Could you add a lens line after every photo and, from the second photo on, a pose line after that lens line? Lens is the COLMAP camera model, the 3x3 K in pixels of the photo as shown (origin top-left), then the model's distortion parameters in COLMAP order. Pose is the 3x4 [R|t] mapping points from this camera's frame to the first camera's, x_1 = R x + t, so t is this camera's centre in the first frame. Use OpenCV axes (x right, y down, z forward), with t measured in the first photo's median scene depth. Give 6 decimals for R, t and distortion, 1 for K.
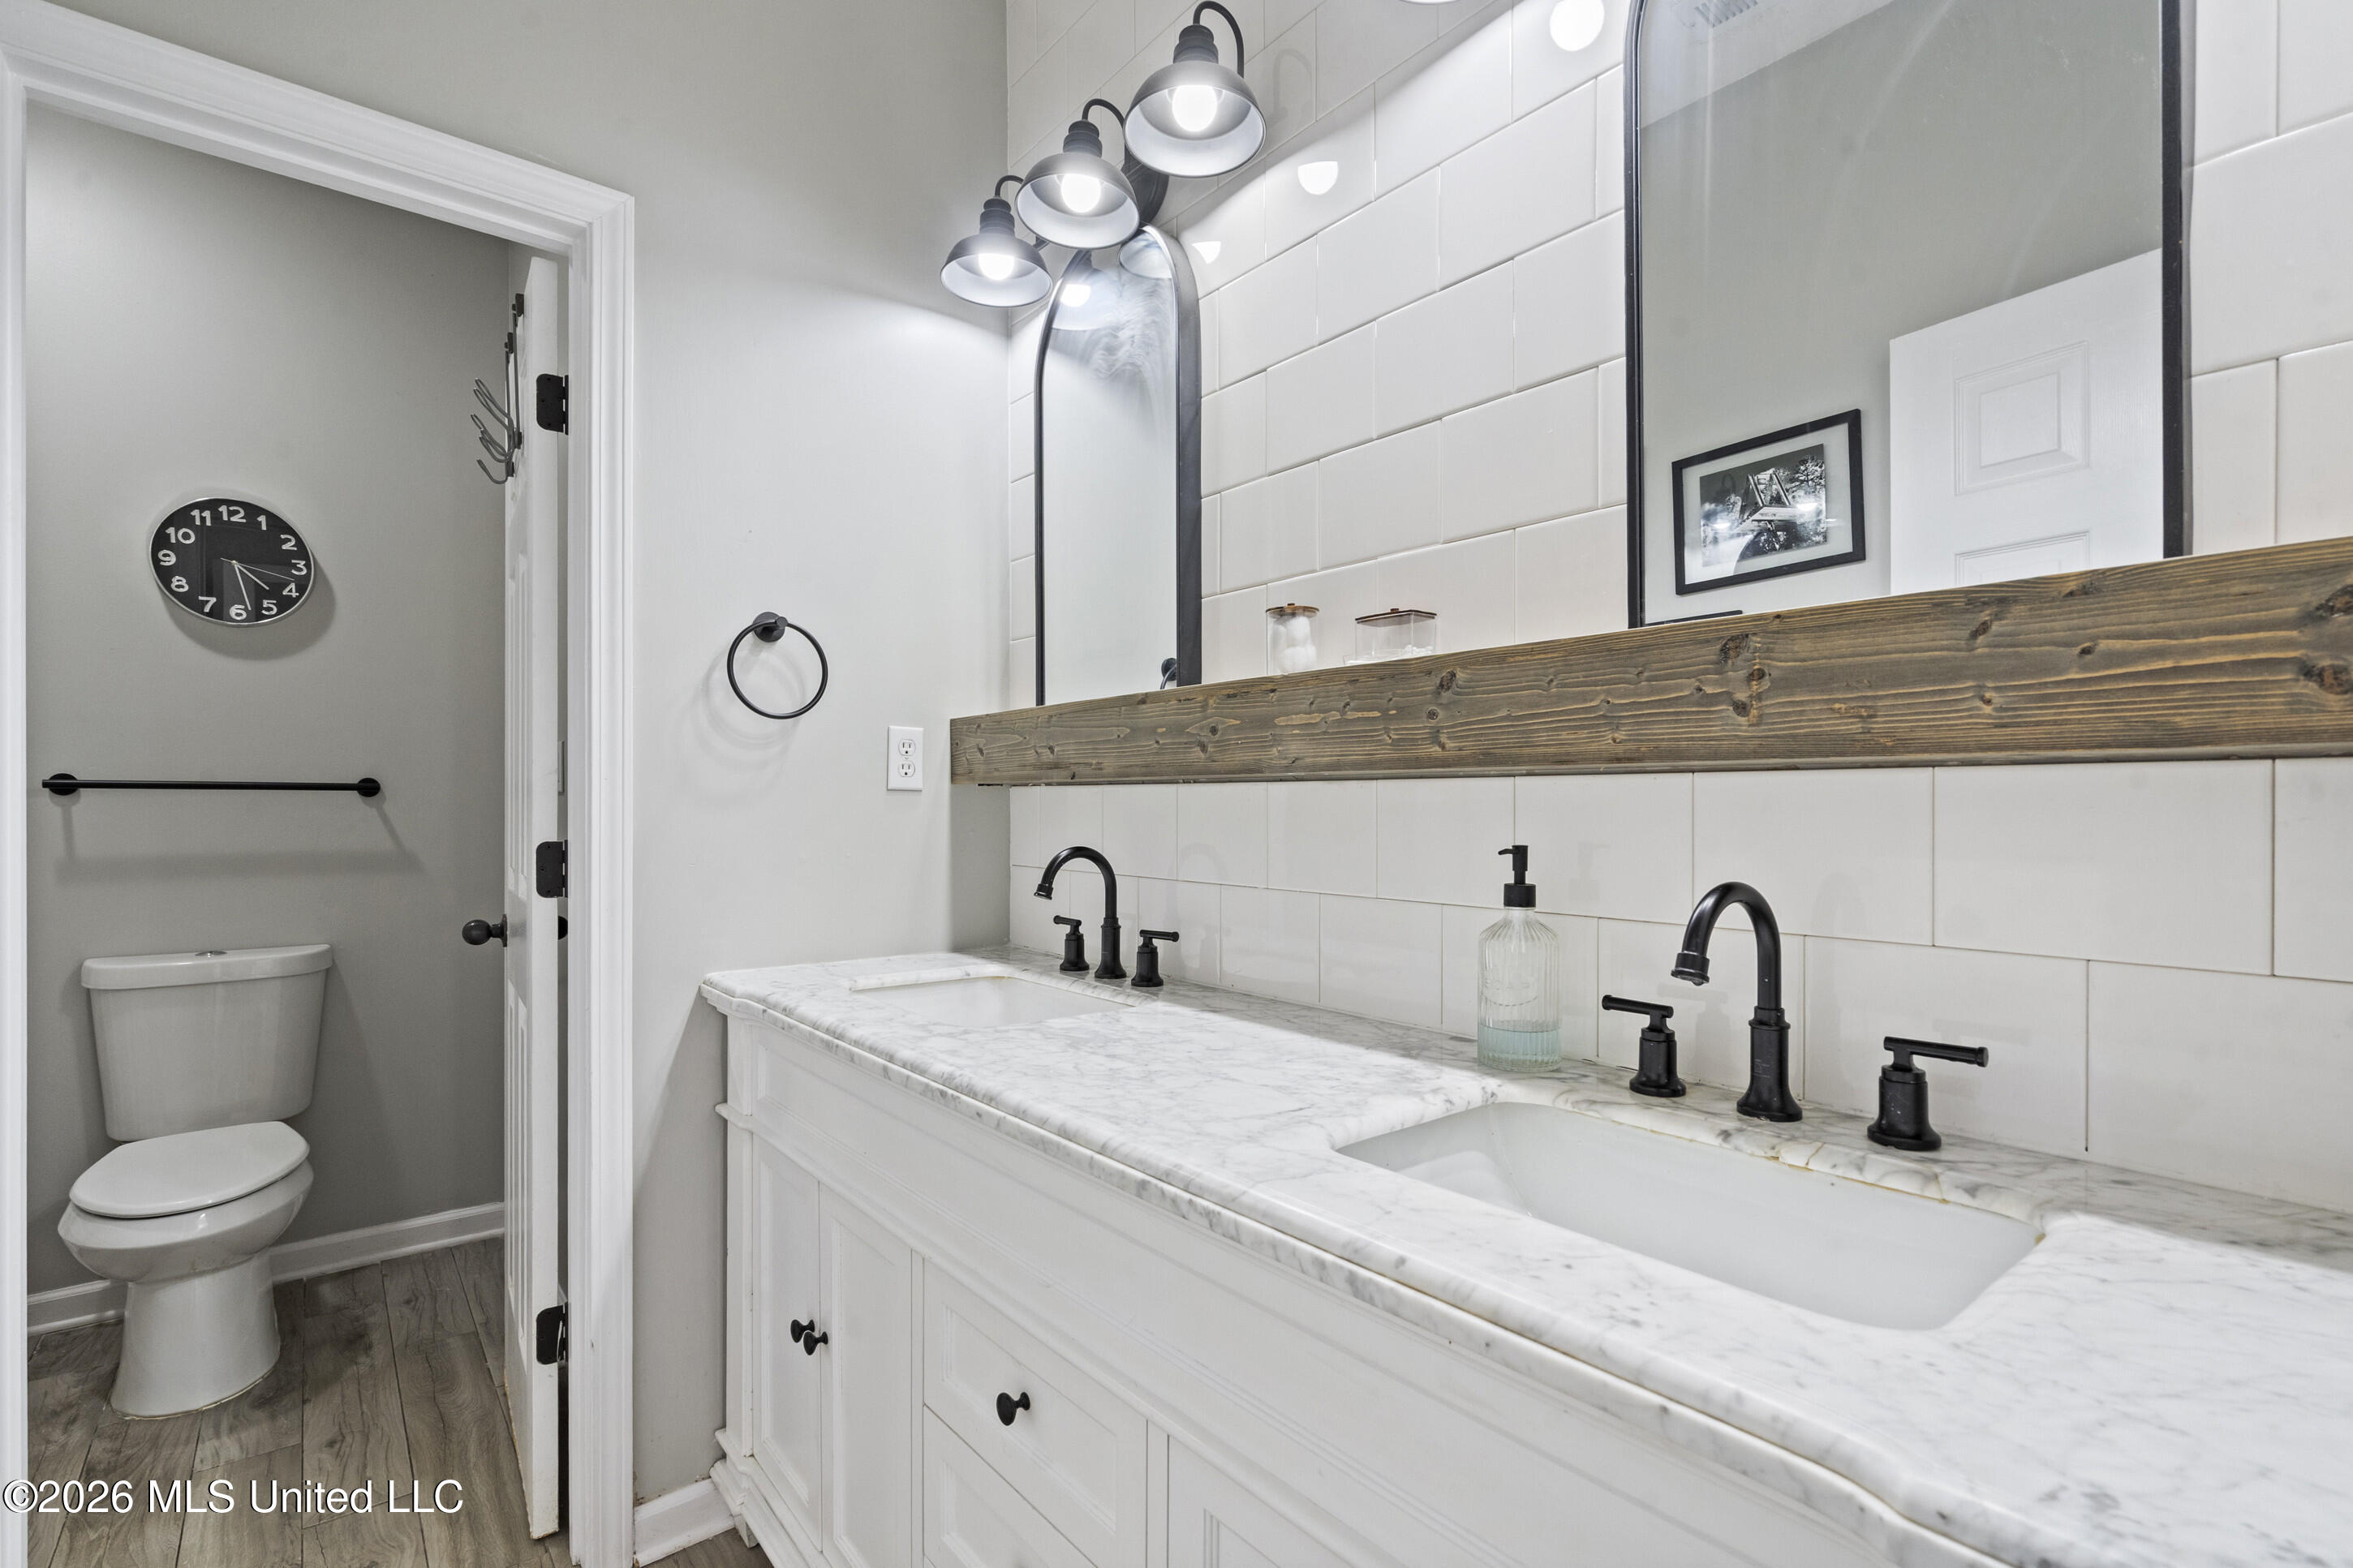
lens RADIAL K [[1081.7, 0, 1172.9], [0, 1081.7, 796.2], [0, 0, 1]] dist [0.000989, -0.000176]
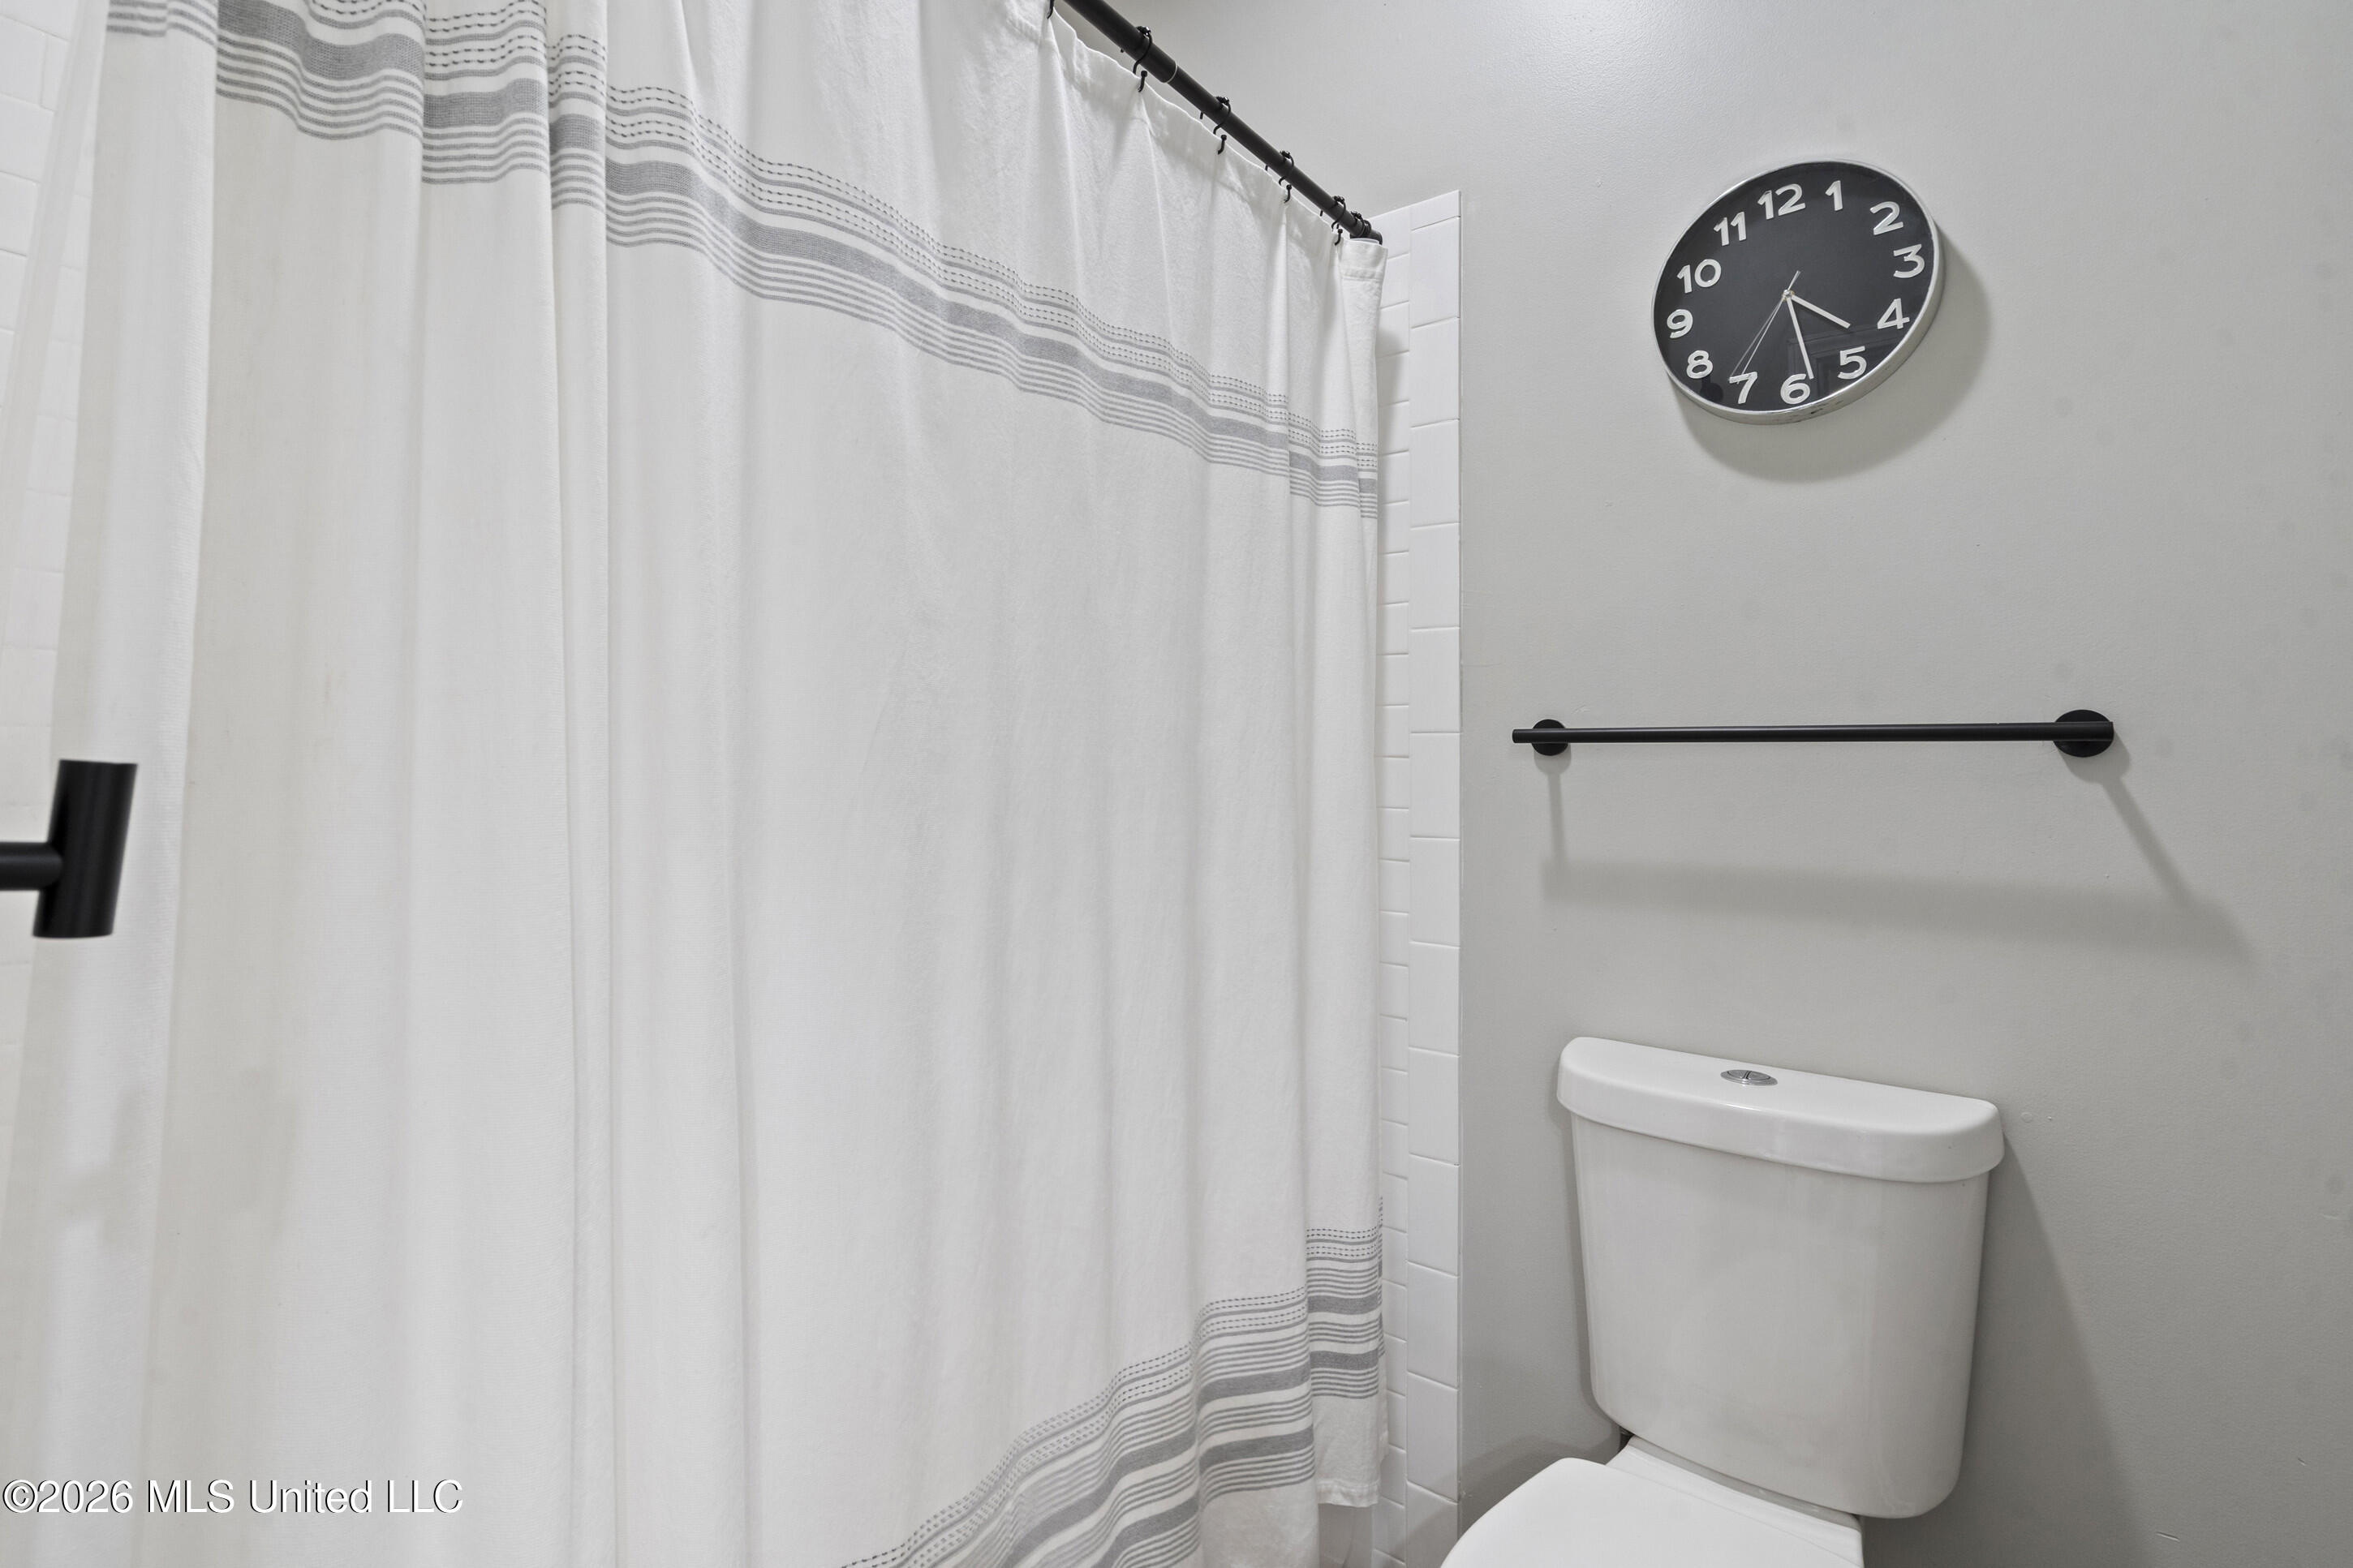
lens RADIAL K [[1081.7, 0, 1134.2], [0, 1081.7, 718.1], [0, 0, 1]] dist [0.000989, -0.000176]
pose [[0.221992, -0.028963, -0.974618, -0.448508], [0.006814, 0.999580, -0.028152, -0.005306], [0.975025, -0.000392, 0.222096, 0.591925]]
